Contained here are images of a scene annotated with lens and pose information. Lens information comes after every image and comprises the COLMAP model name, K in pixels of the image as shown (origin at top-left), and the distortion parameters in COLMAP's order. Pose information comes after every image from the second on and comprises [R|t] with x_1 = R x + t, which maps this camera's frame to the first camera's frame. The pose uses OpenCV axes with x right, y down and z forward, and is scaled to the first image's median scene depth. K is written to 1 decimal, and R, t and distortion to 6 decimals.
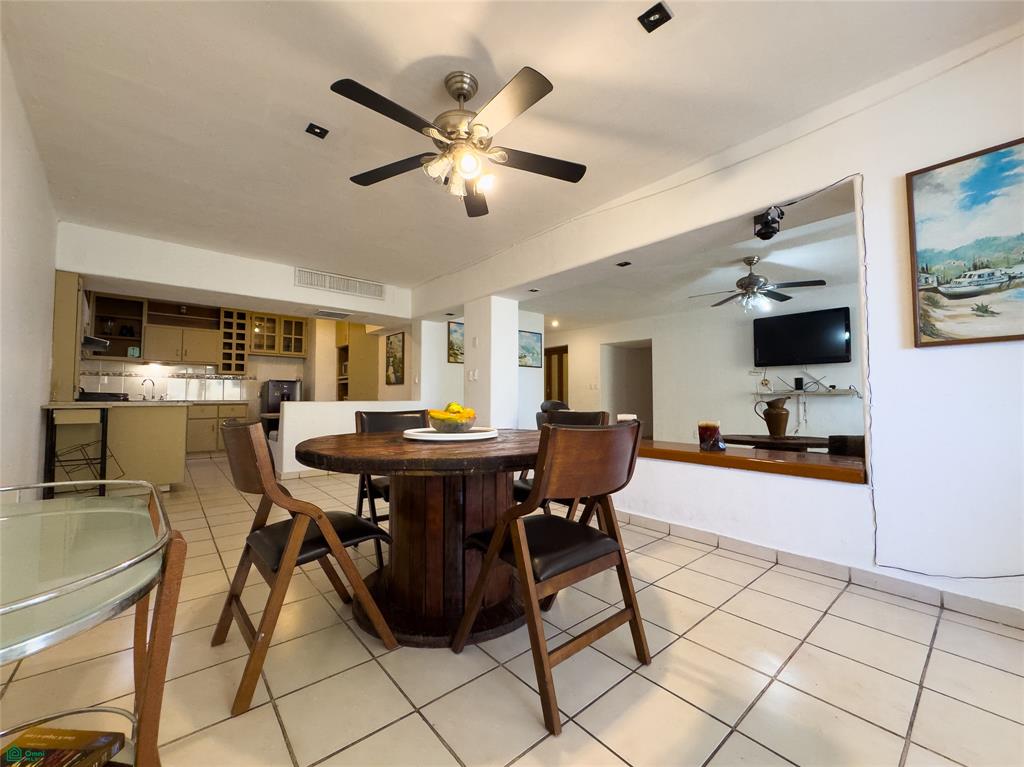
lens RADIAL K [[410.2, 0, 508.1], [0, 410.2, 382.8], [0, 0, 1]] dist [-0.004484, -0.000129]
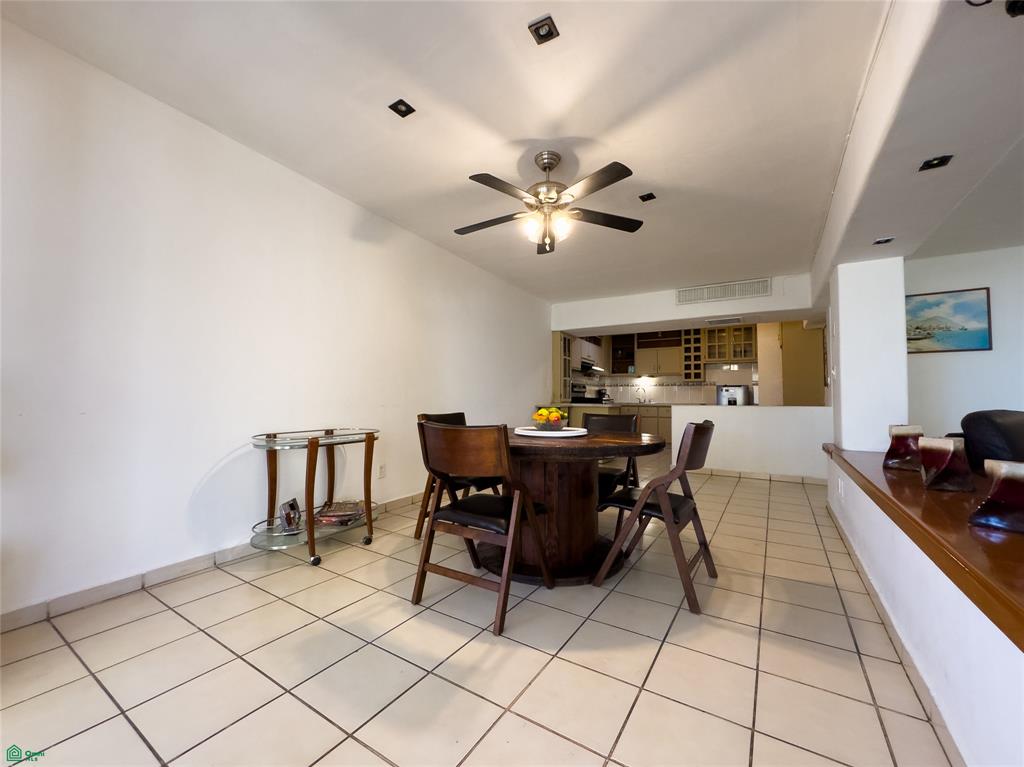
lens RADIAL K [[410.2, 0, 518.5], [0, 410.2, 385.2], [0, 0, 1]] dist [-0.004484, -0.000129]
pose [[0.304984, -0.031481, -0.951837, 0.338996], [0.031720, 0.999235, -0.022885, 0.000929], [0.951829, -0.023213, 0.305749, 0.163118]]
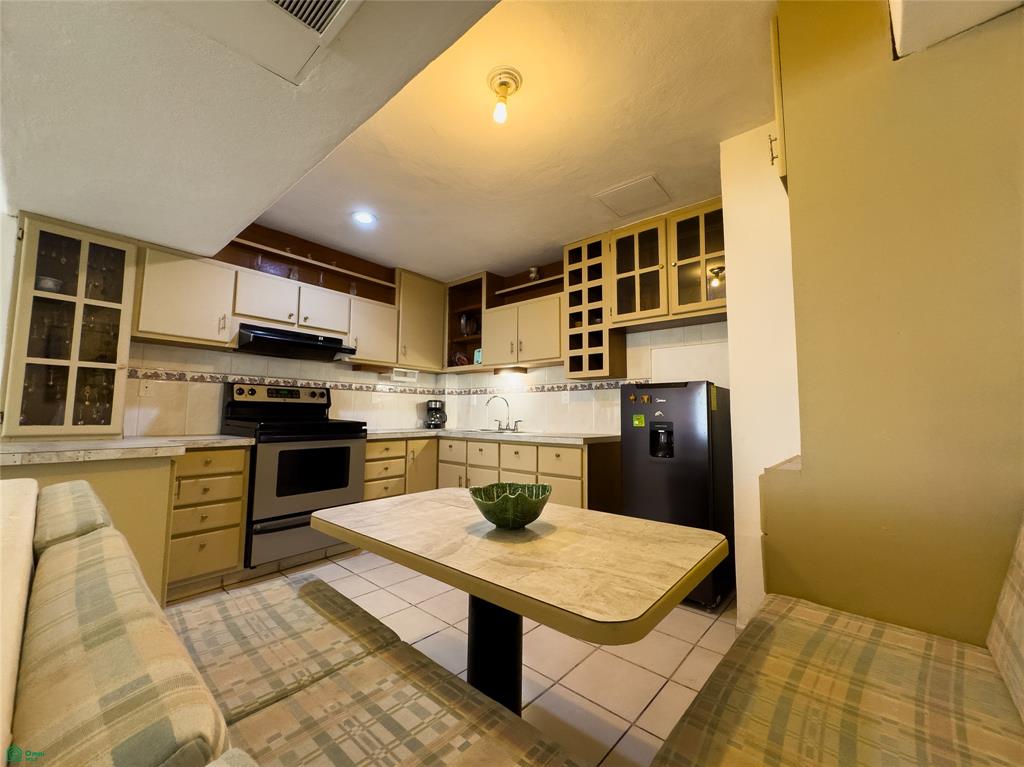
lens RADIAL K [[410.2, 0, 516.4], [0, 410.2, 380.9], [0, 0, 1]] dist [-0.004484, -0.000129]
pose [[0.148246, -0.082440, -0.985508, -0.249205], [0.030962, 0.996418, -0.078695, 0.017515], [0.988466, -0.018847, 0.150268, 0.927553]]
